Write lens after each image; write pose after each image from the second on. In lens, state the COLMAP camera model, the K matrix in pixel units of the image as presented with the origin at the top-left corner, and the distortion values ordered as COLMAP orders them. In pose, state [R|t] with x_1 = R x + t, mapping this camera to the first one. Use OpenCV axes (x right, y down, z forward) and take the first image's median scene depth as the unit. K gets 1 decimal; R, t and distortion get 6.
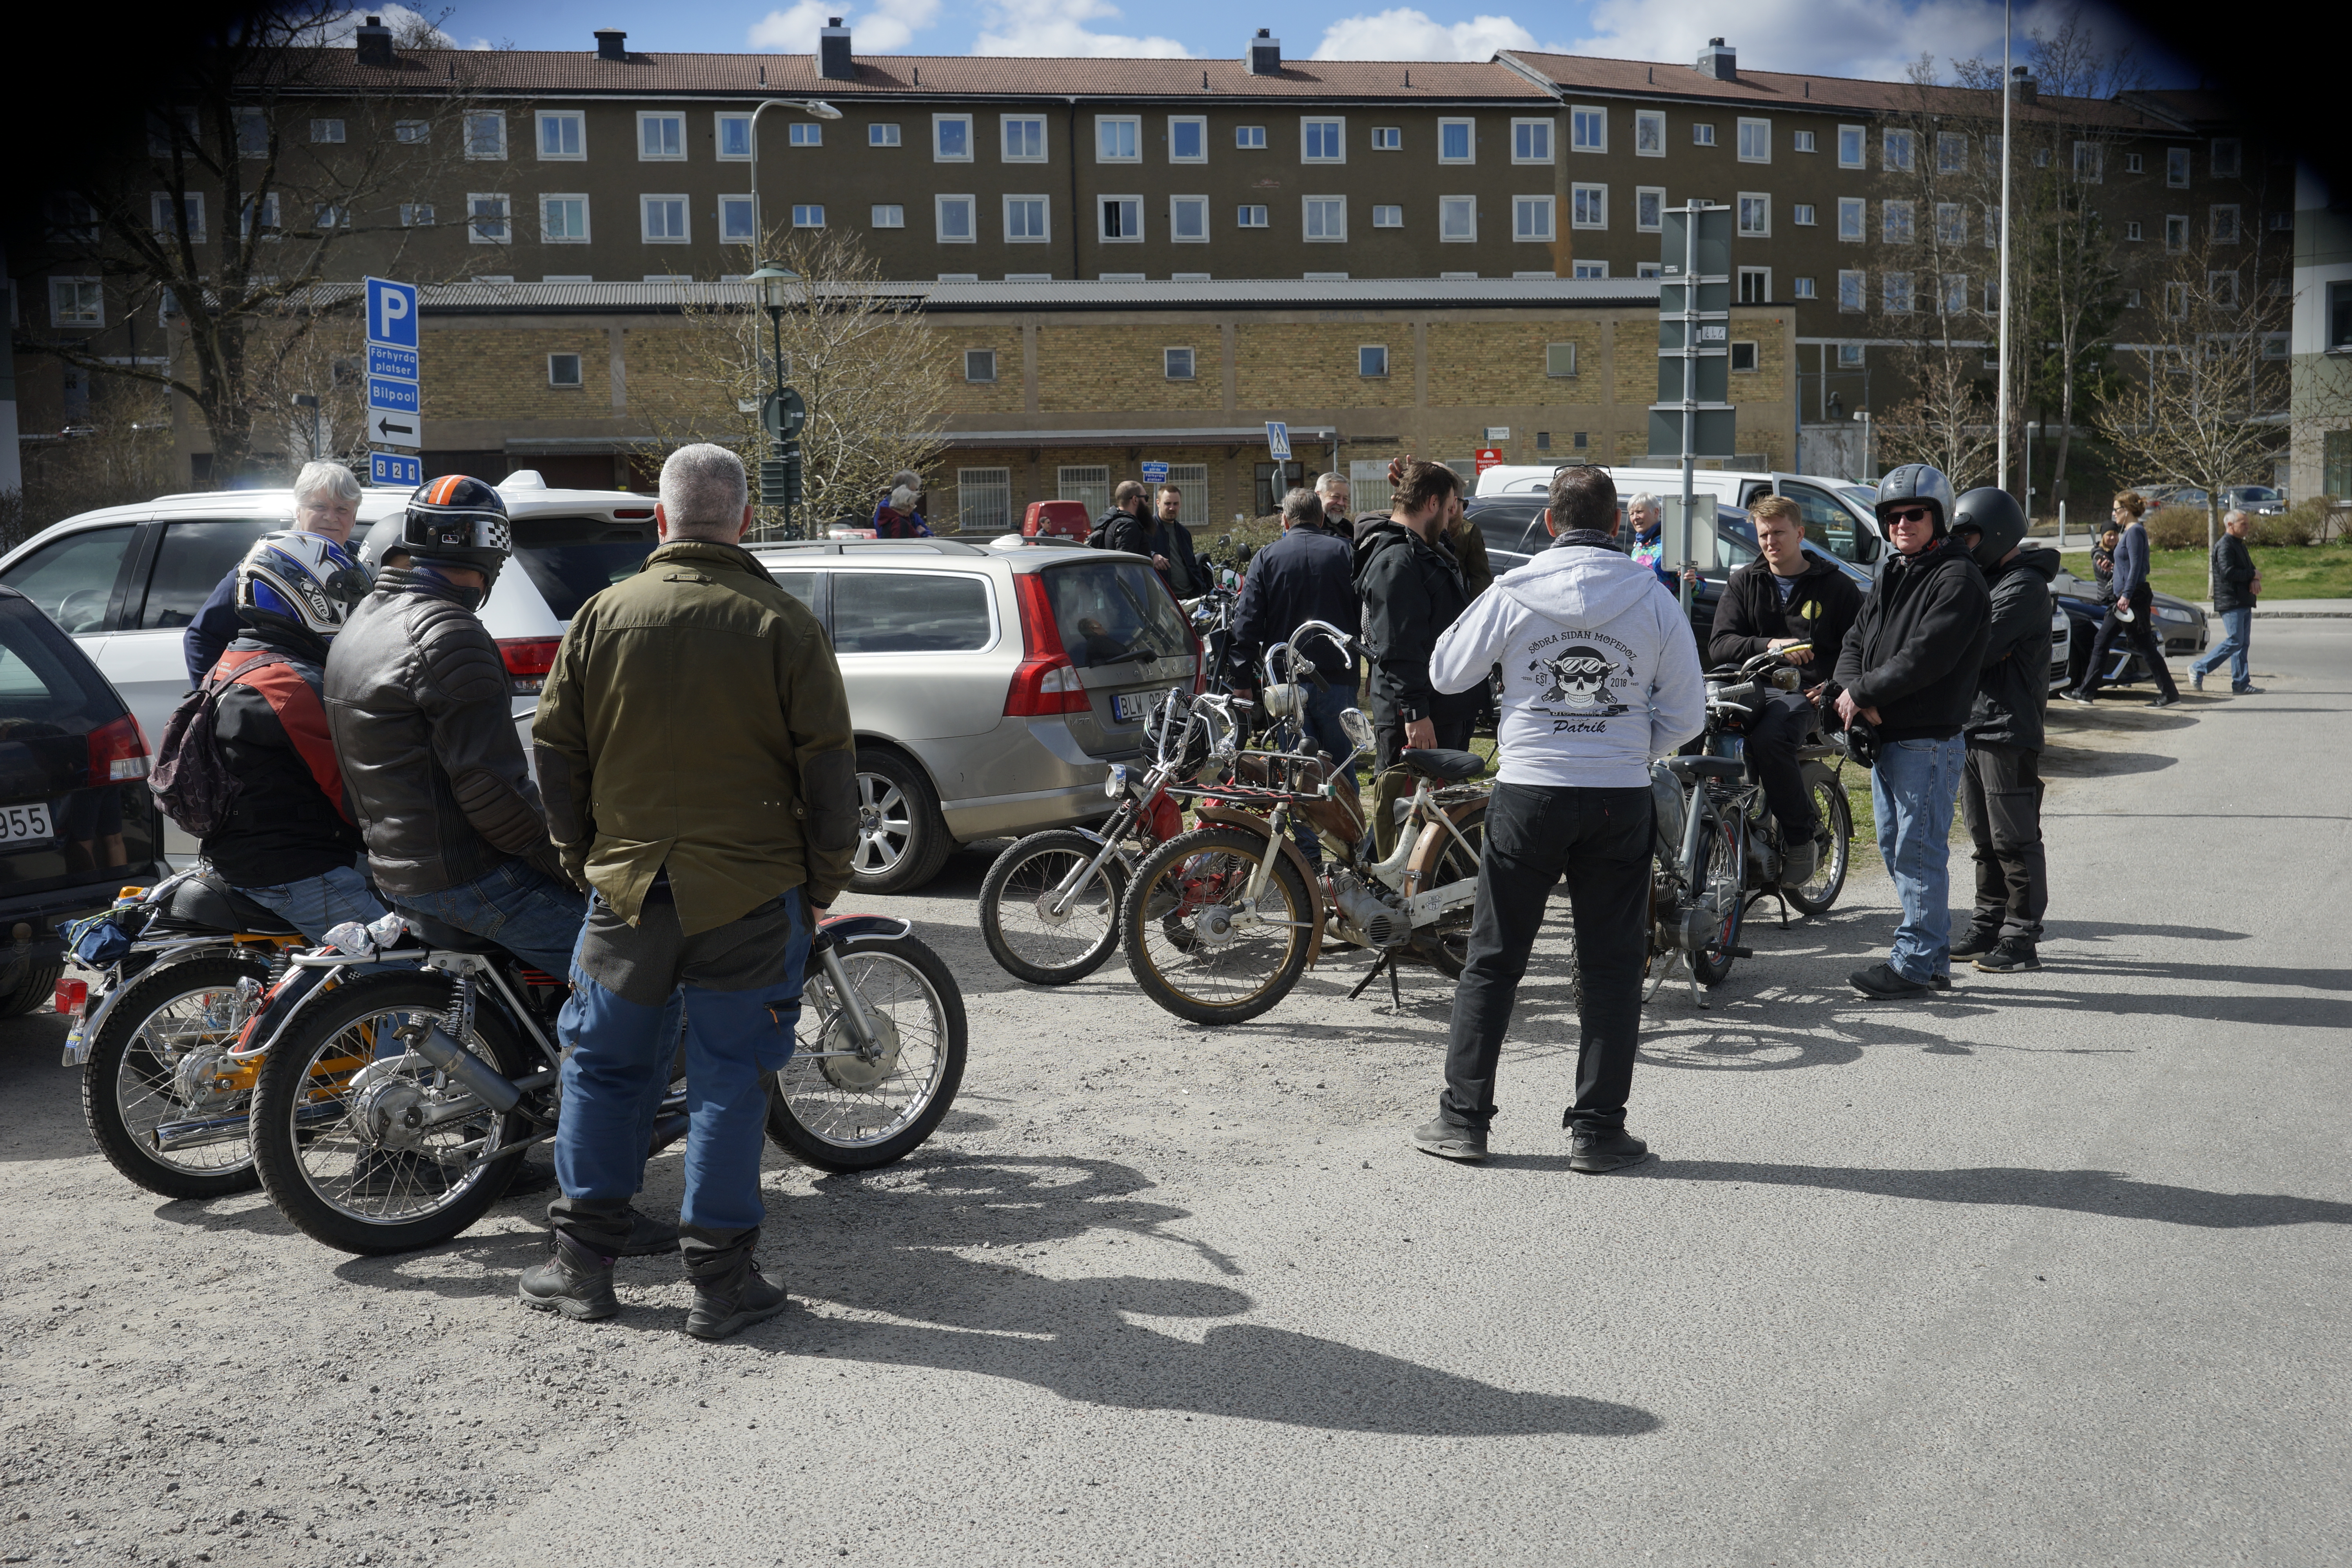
lens RADIAL K [[2496.2, 0, 1170.6], [0, 2496.2, 774.0], [0, 0, 1]] dist [0.018011, 0.000000]
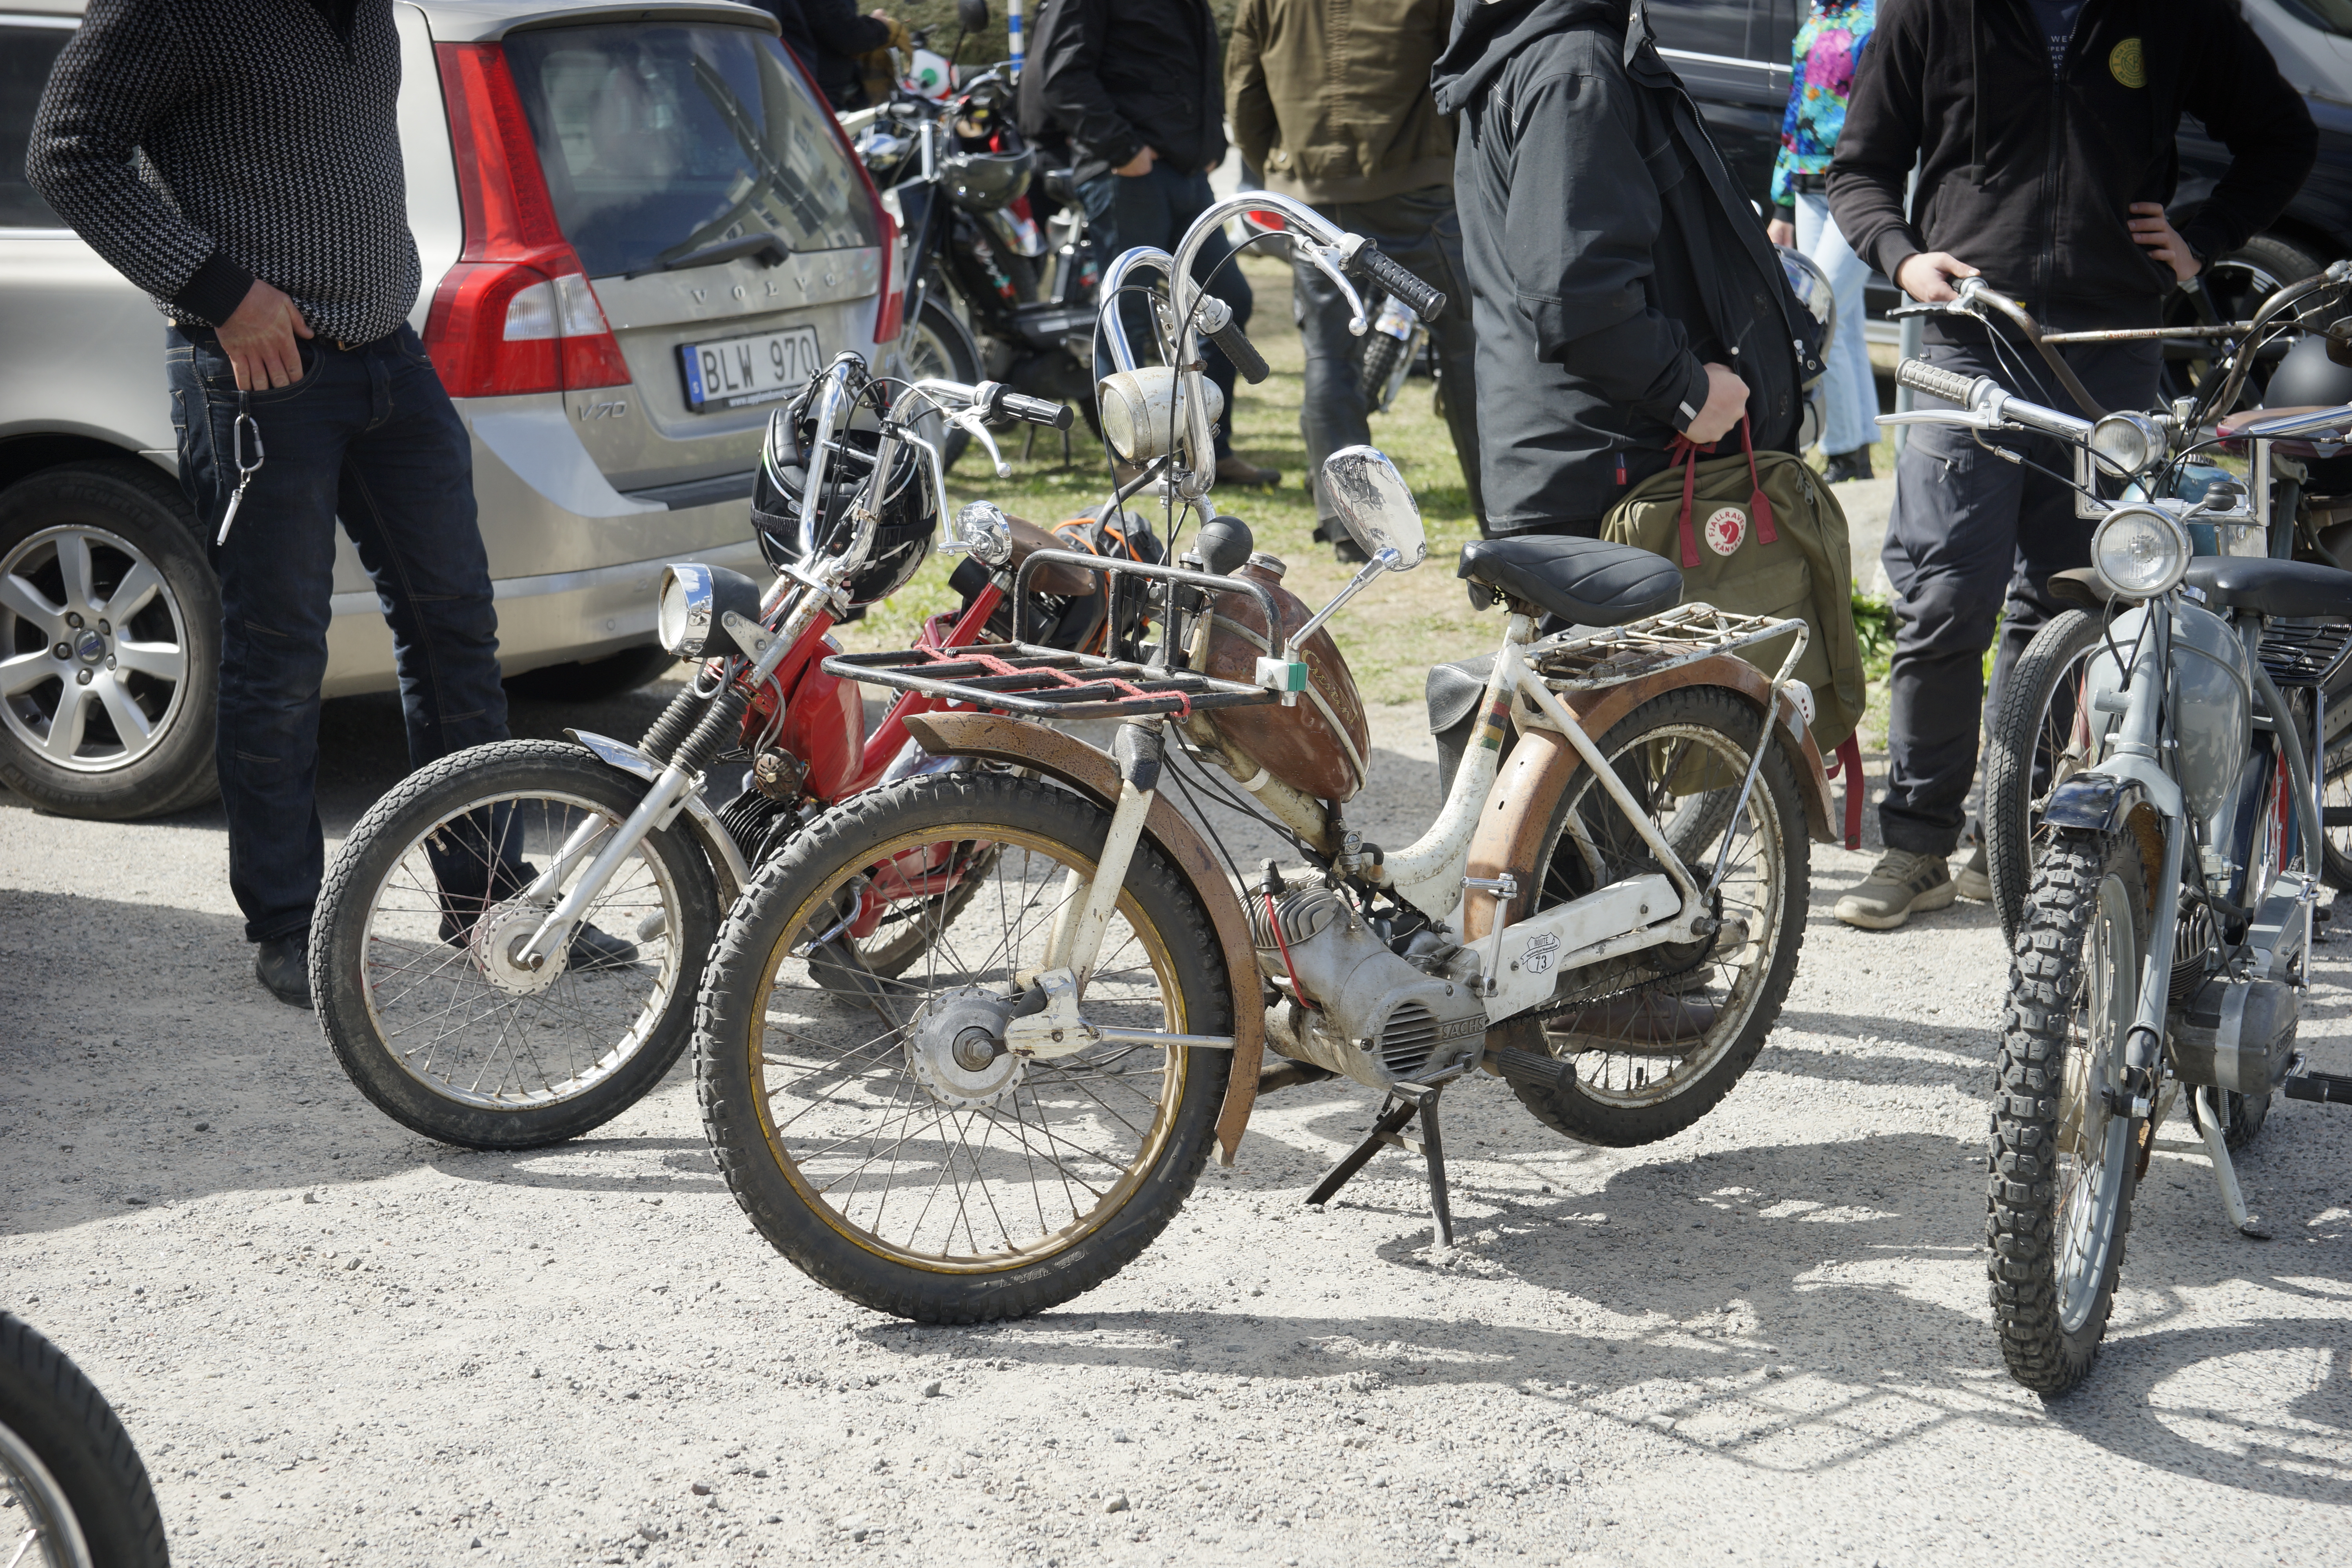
lens RADIAL K [[4631.8, 0, 1177.6], [0, 4631.8, 789.8], [0, 0, 1]] dist [0.192962, 0.000000]
pose [[0.996692, 0.004172, 0.081159, -0.005115], [-0.010273, 0.997138, 0.074907, -0.023899], [-0.080614, -0.075493, 0.993882, 0.313365]]
